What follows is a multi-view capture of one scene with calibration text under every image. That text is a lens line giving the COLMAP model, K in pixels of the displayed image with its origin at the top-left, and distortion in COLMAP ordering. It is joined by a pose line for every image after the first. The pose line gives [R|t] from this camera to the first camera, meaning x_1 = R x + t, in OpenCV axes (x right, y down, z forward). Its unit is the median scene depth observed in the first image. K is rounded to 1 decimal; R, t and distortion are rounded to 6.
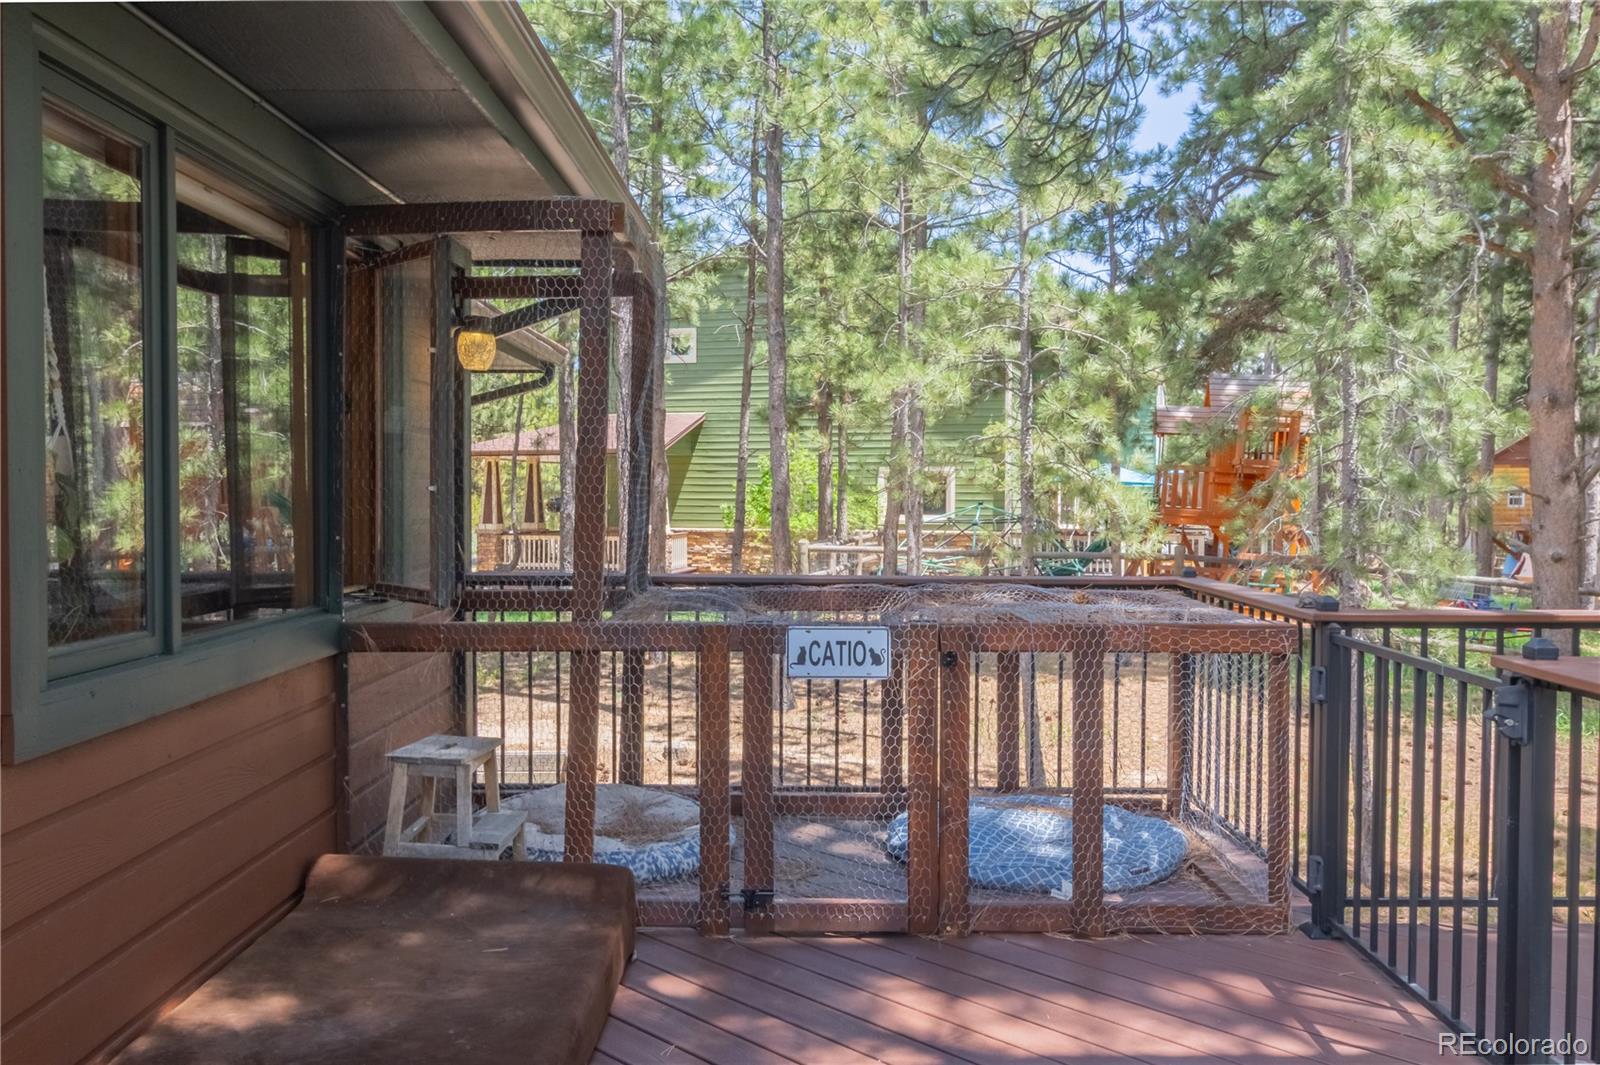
lens RADIAL K [[1246.1, 0, 800.0], [0, 1246.1, 532.5], [0, 0, 1]] dist [0.139749, -0.276149]
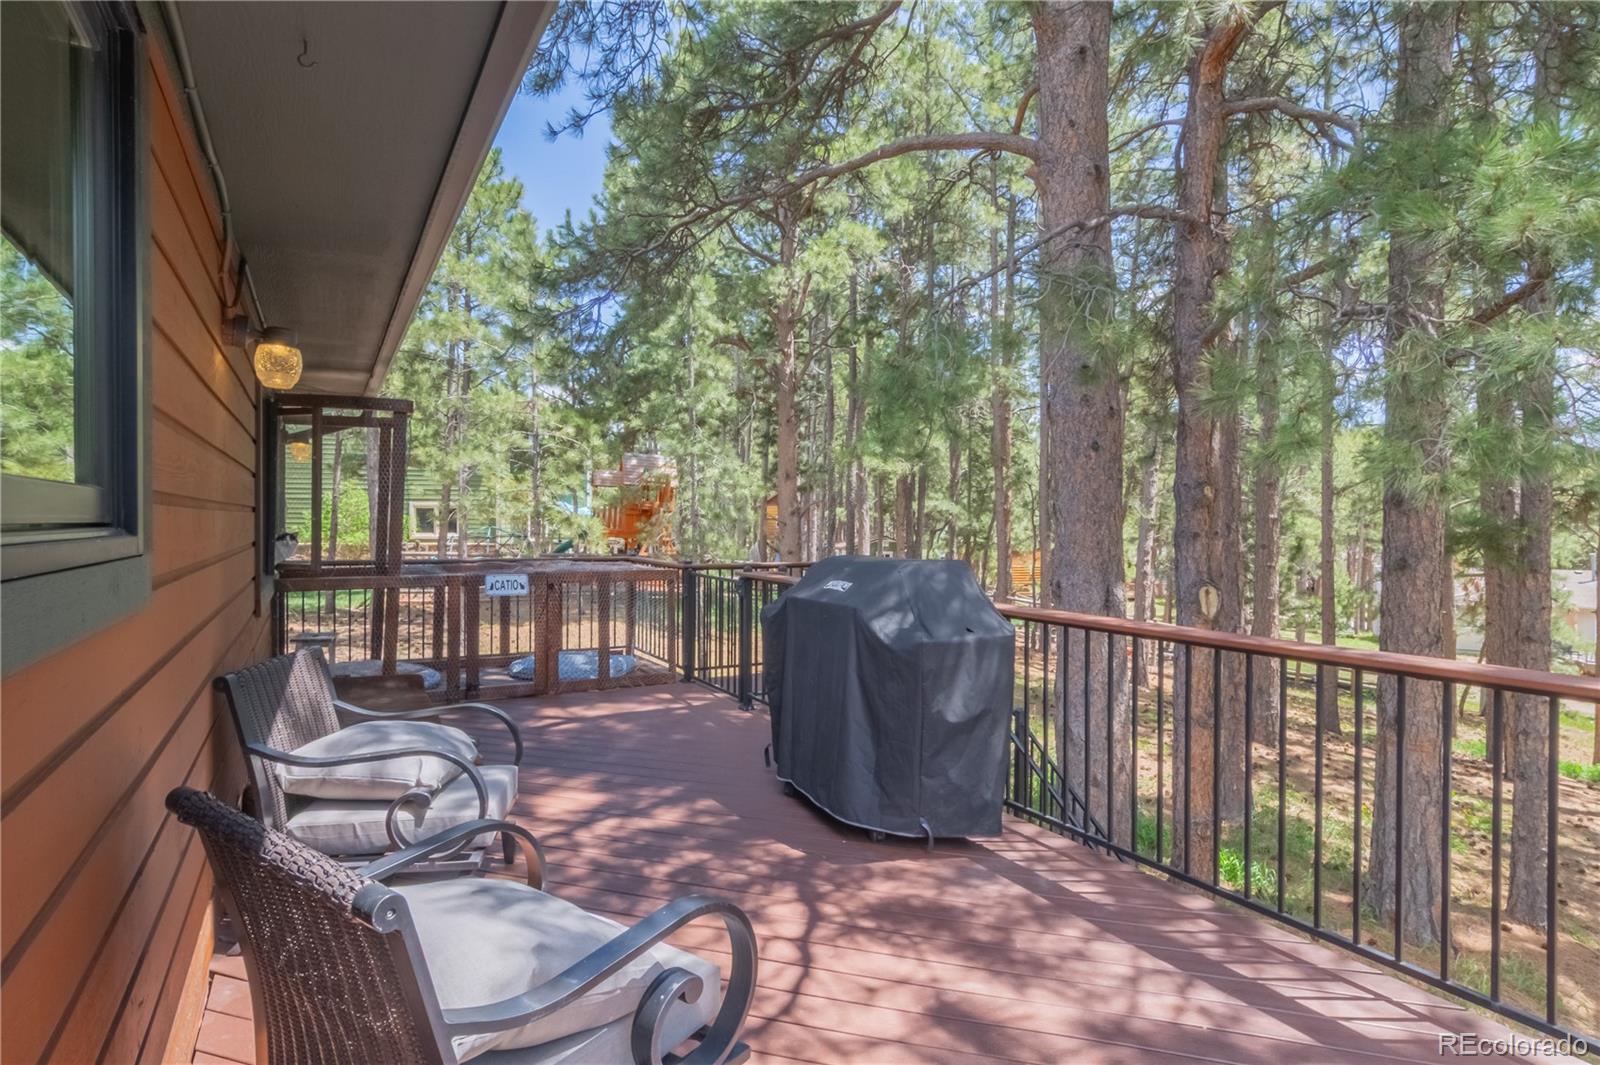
lens RADIAL K [[812.4, 0, 800.0], [0, 812.4, 532.5], [0, 0, 1]] dist [0.000263, 0.000020]
pose [[0.859357, -0.008154, 0.511312, -0.116793], [0.017150, 0.999770, -0.012881, 0.009279], [-0.511089, 0.019839, 0.859299, -0.273691]]
